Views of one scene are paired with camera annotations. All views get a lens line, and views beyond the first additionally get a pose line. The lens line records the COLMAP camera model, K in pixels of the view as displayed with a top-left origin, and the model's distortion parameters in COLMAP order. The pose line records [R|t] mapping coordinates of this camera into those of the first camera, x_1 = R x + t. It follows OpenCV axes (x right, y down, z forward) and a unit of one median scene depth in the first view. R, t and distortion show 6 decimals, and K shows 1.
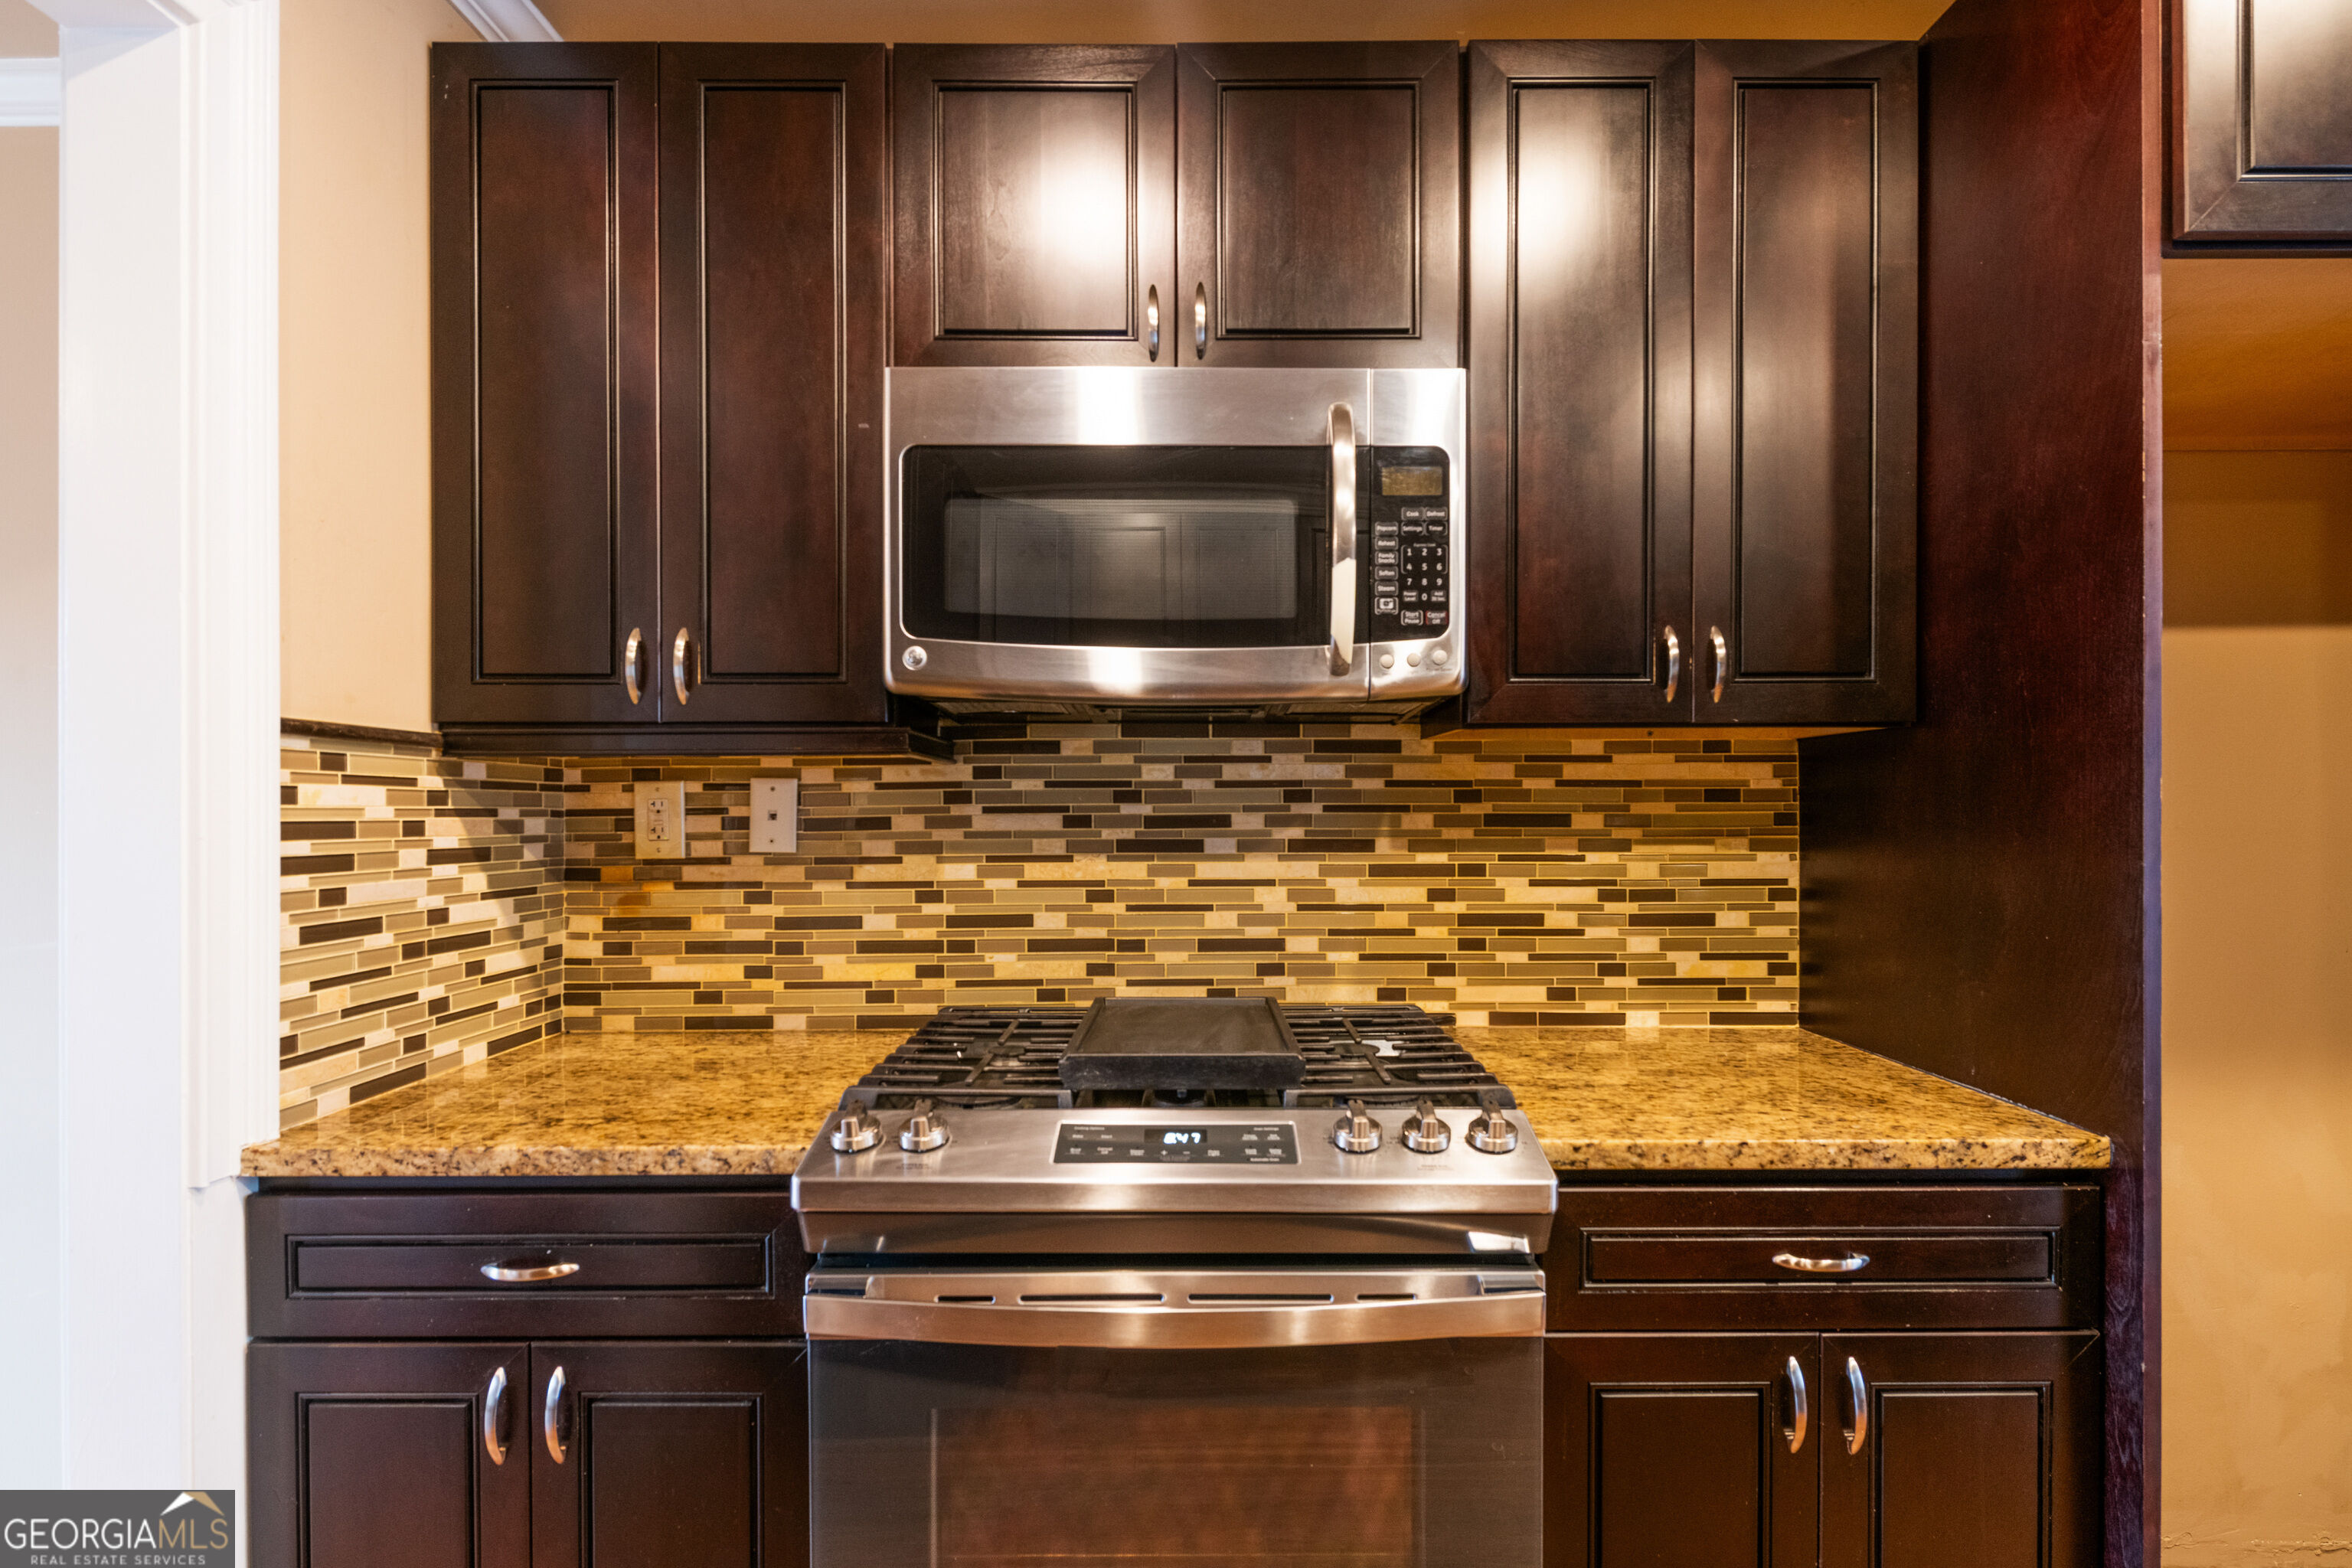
lens RADIAL K [[1203.2, 0, 1206.1], [0, 1203.2, 818.8], [0, 0, 1]] dist [0.017571, -0.017323]
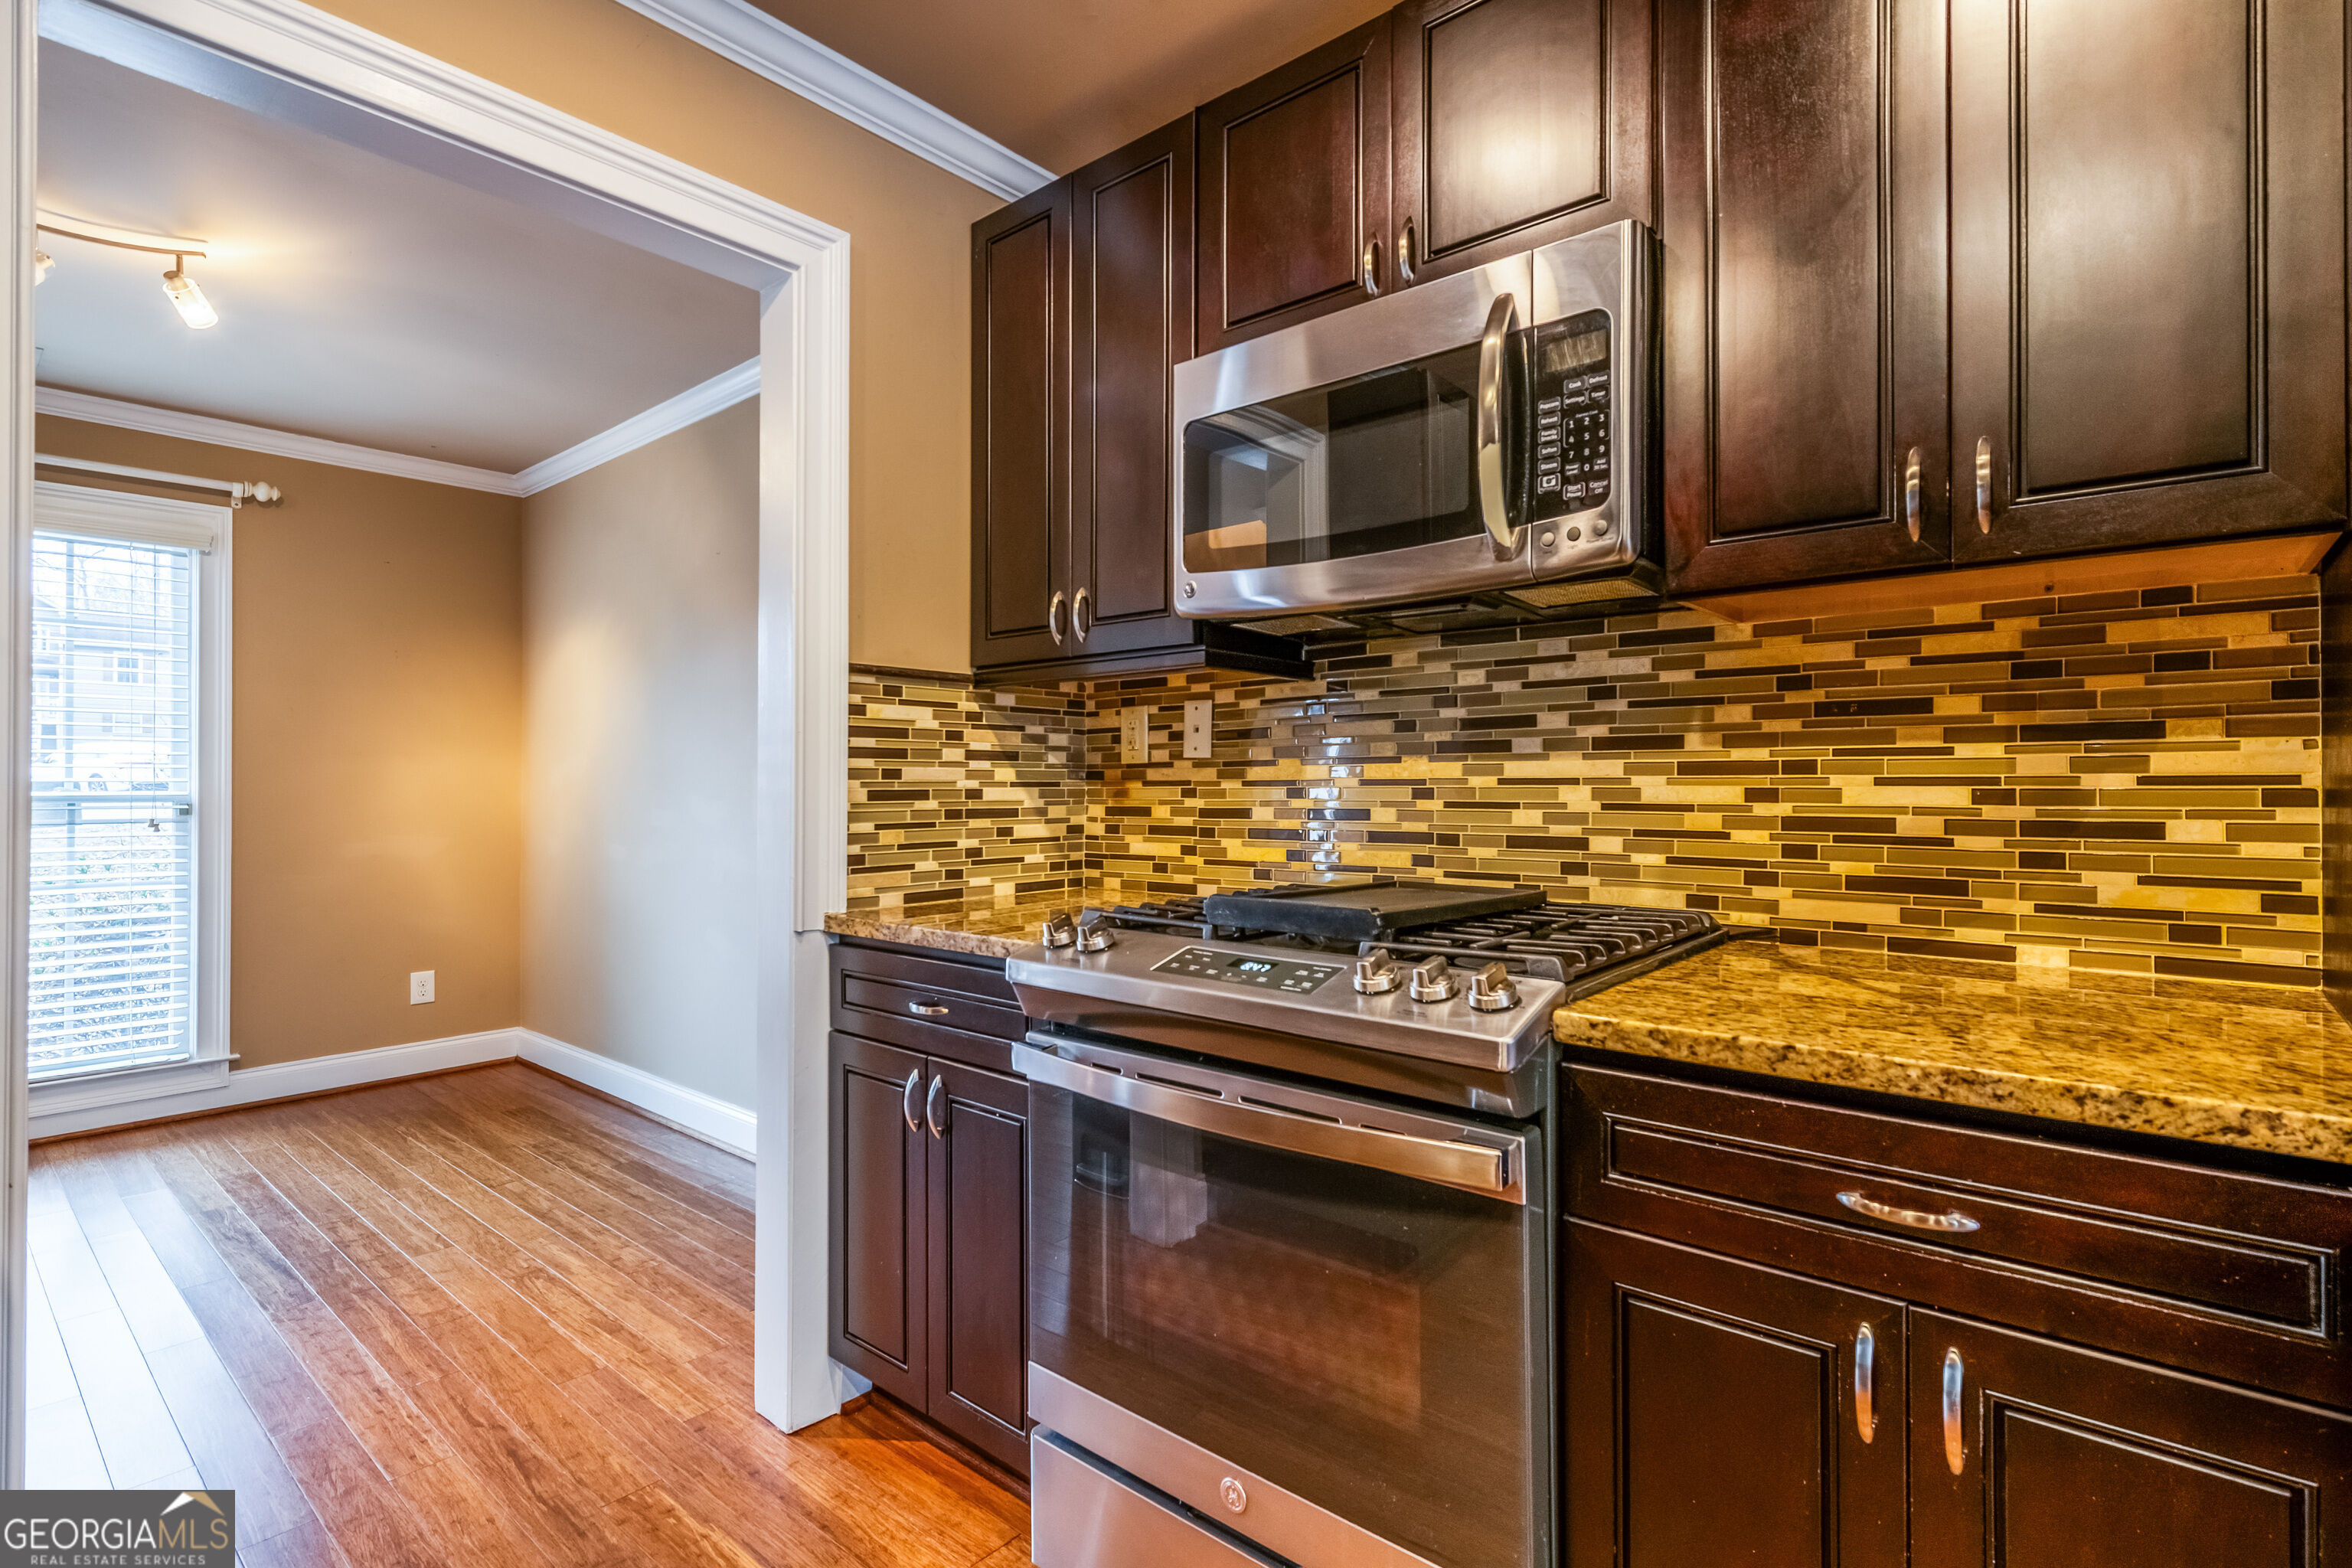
lens RADIAL K [[1127.4, 0, 1180.6], [0, 1127.4, 773.9], [0, 0, 1]] dist [0.005123, 0.000301]
pose [[0.753214, -0.003548, -0.657766, 0.423449], [-0.004216, 0.999939, -0.010222, 0.058052], [0.657762, 0.010473, 0.753153, 0.082947]]
